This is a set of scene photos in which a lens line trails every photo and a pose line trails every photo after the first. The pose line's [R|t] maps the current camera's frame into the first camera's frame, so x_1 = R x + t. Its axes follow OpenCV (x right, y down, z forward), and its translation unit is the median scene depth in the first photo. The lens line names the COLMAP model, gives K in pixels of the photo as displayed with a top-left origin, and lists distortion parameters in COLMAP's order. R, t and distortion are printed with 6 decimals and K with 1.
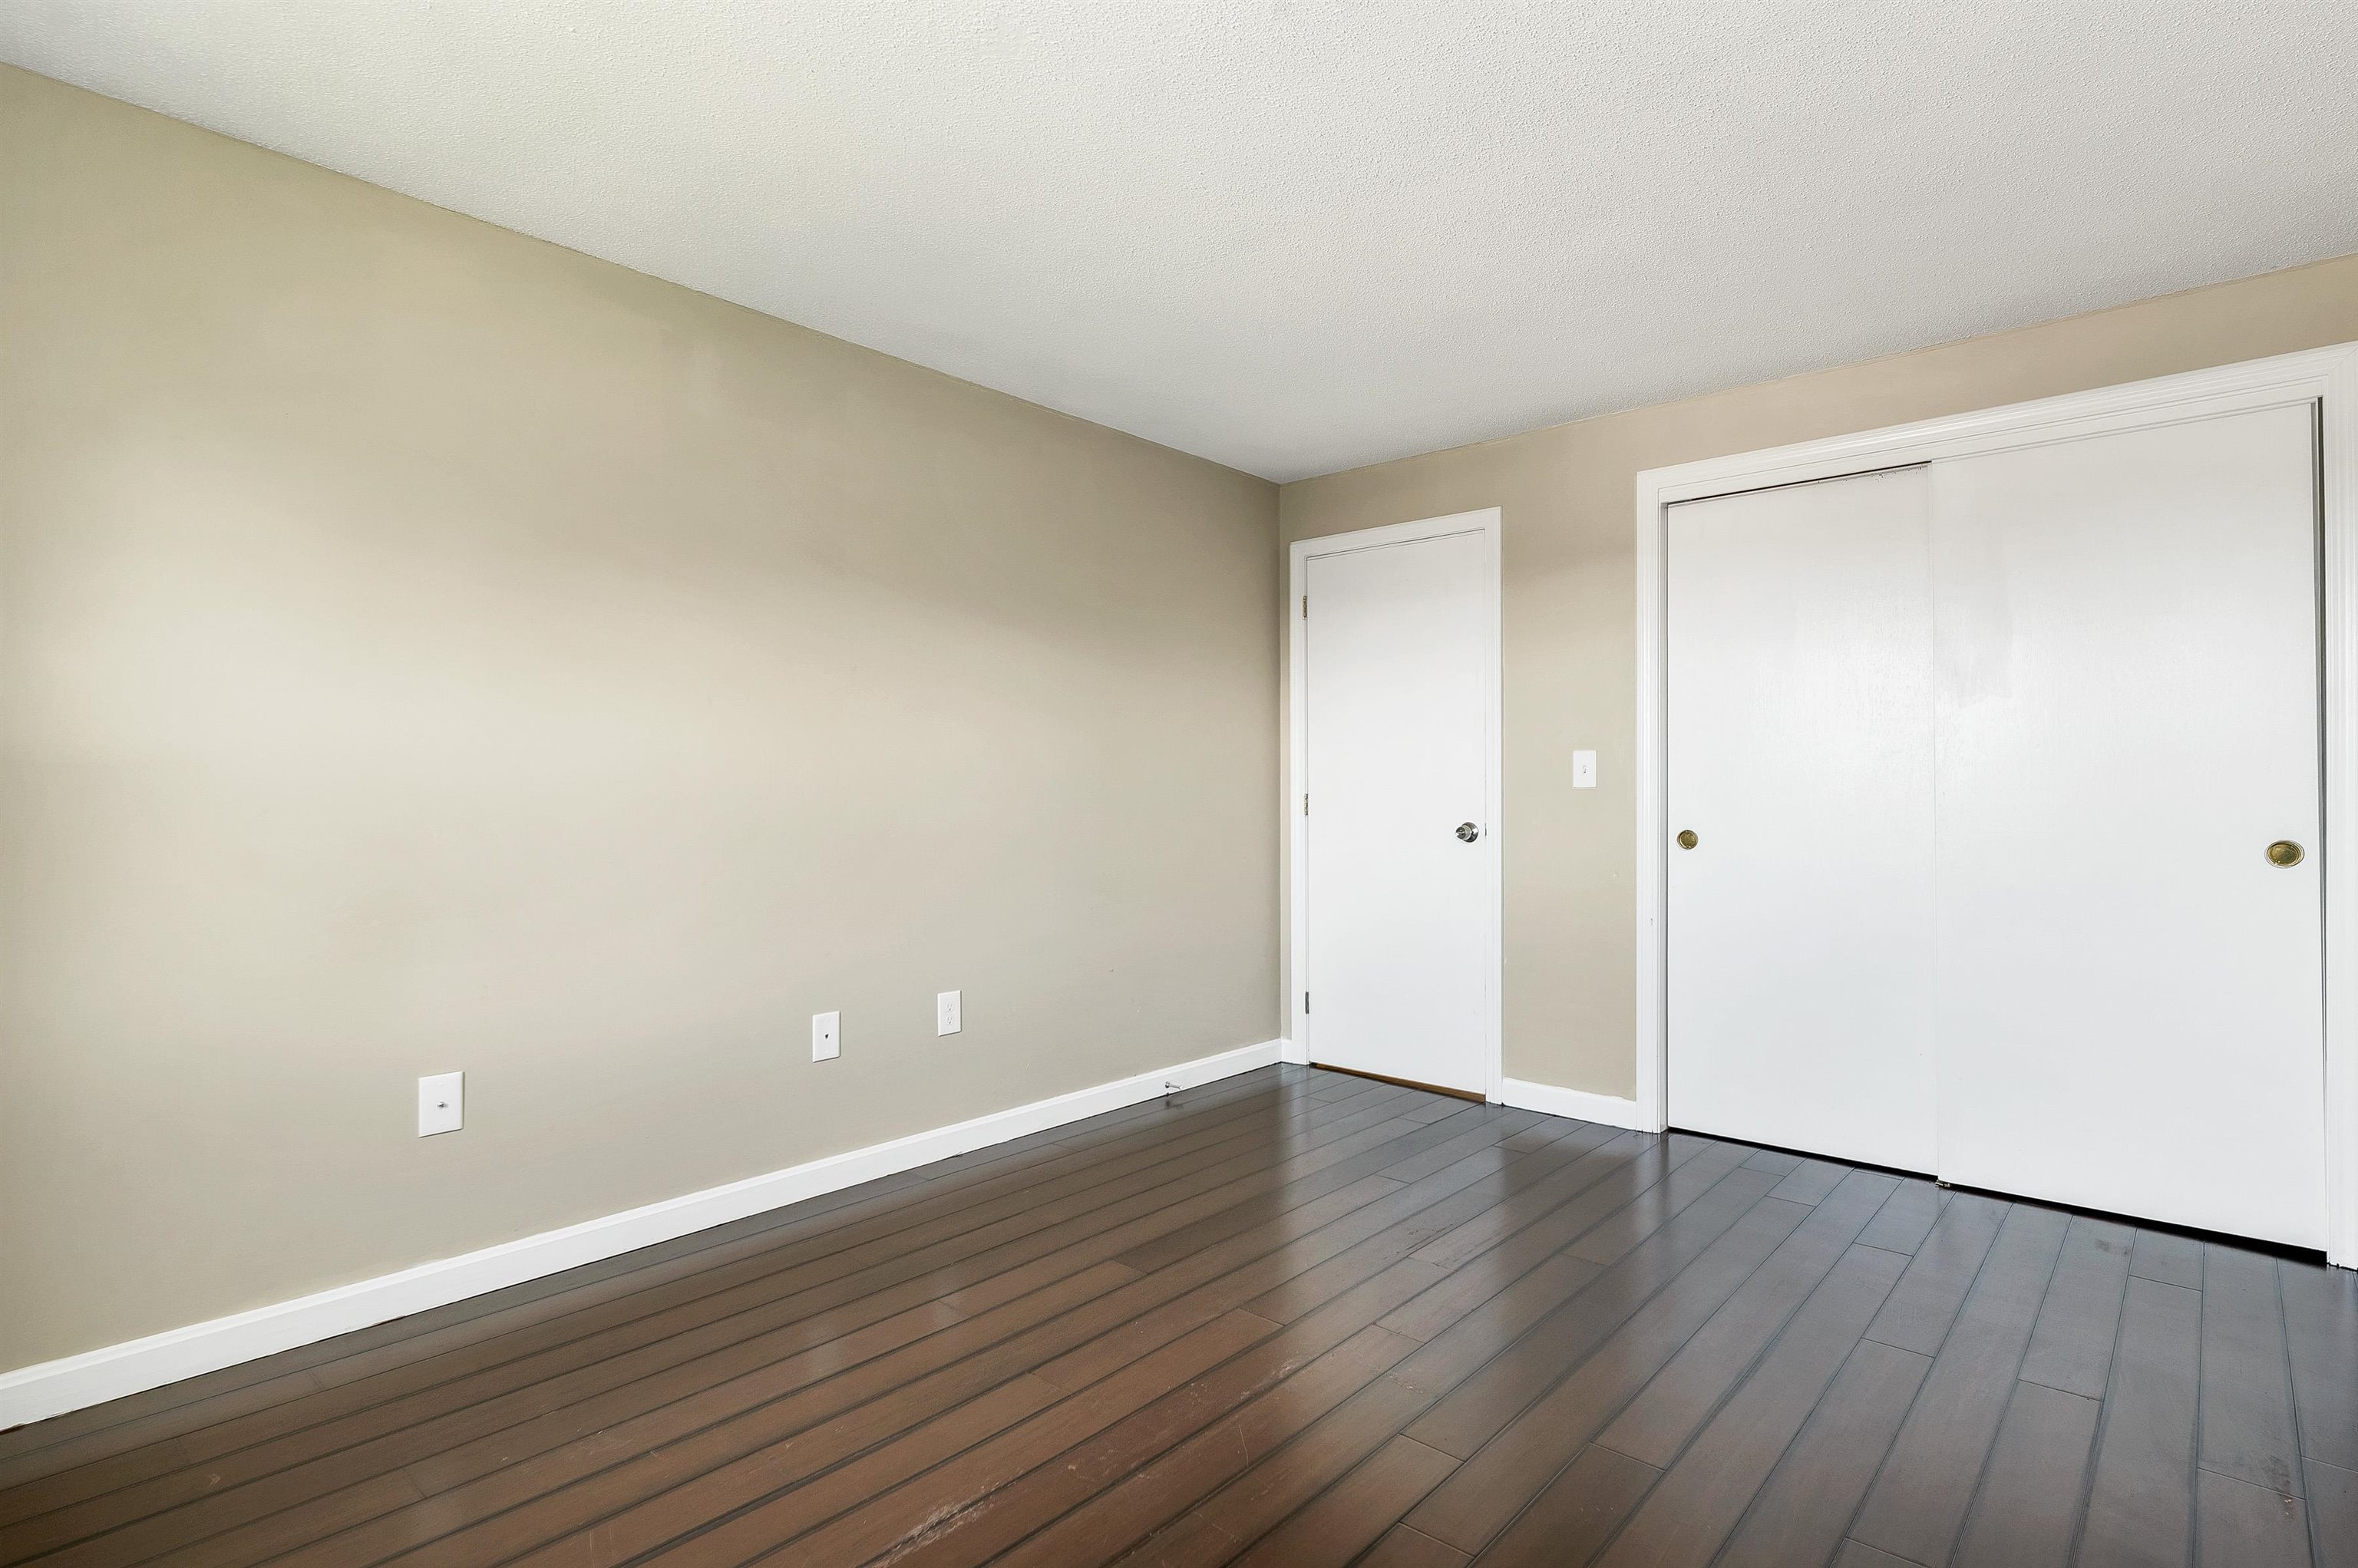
lens RADIAL K [[1111.9, 0, 1160.8], [0, 1111.9, 790.7], [0, 0, 1]] dist [0.003665, 0.001071]
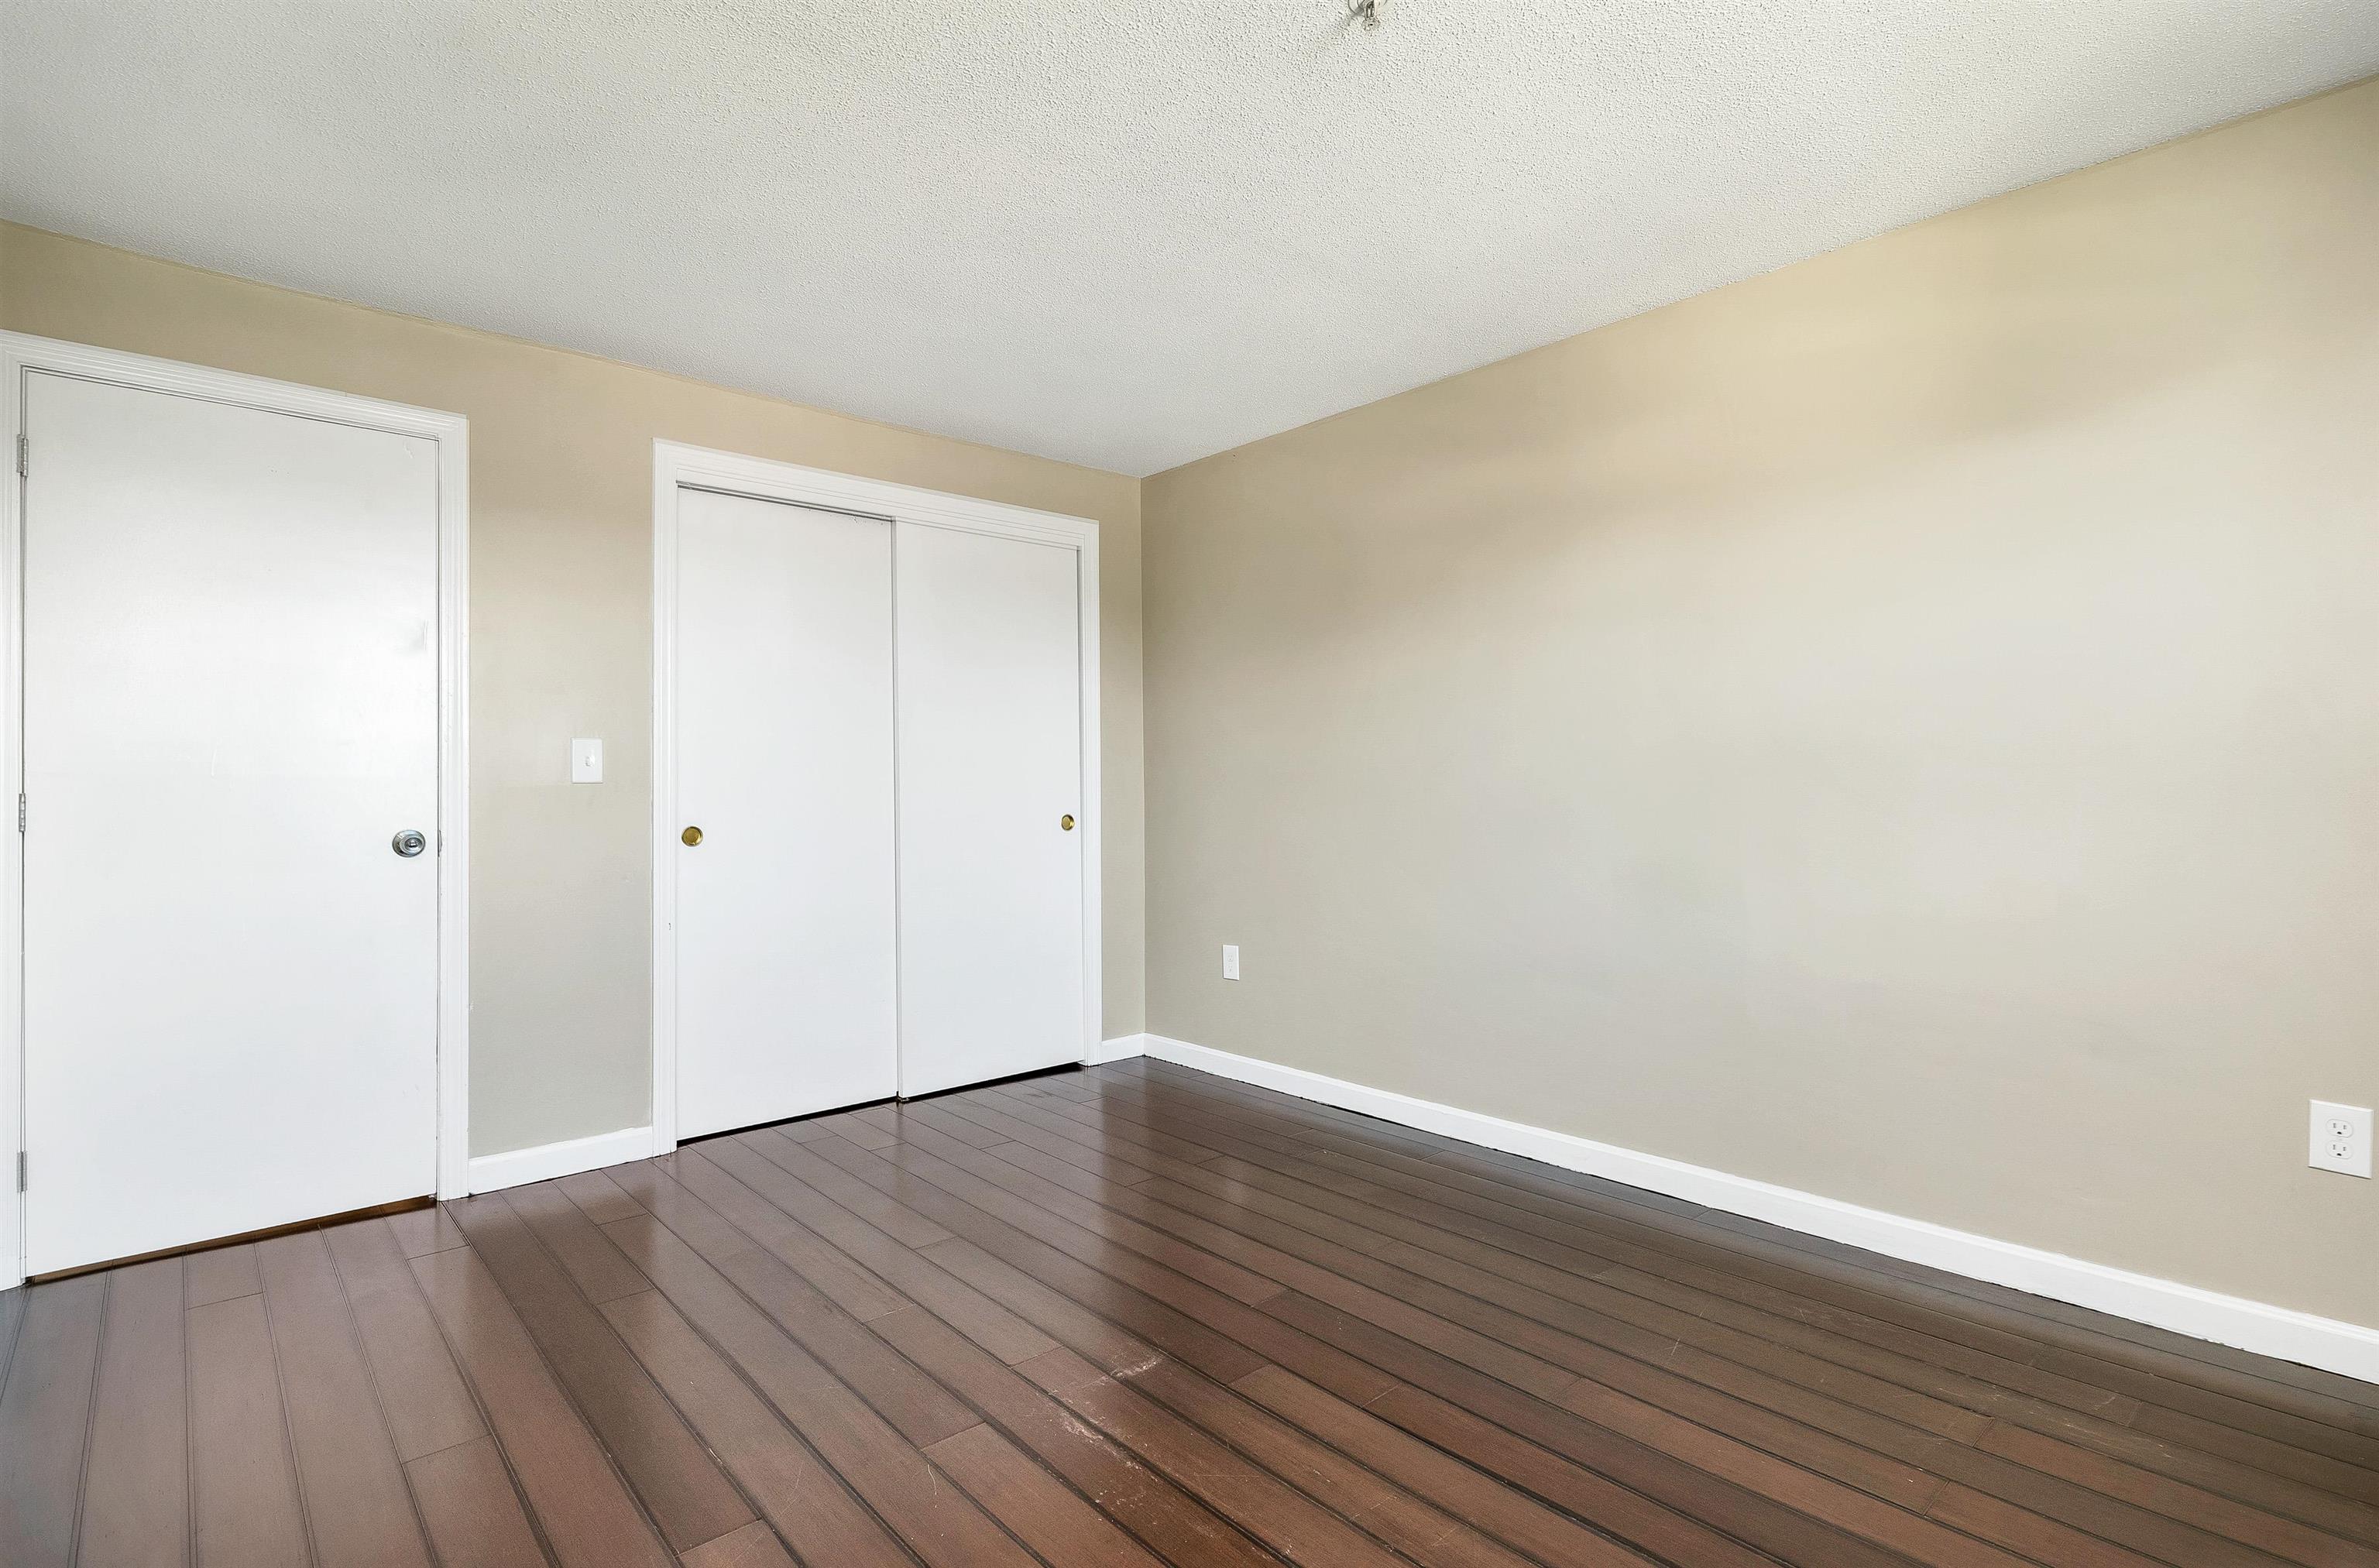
lens RADIAL K [[1121.7, 0, 1177.1], [0, 1121.7, 779.4], [0, 0, 1]] dist [0.003665, 0.001071]
pose [[0.108182, 0.009339, 0.994087, -0.431798], [-0.005732, 0.999945, -0.008771, 0.000671], [-0.994115, -0.004749, 0.108230, 0.458847]]
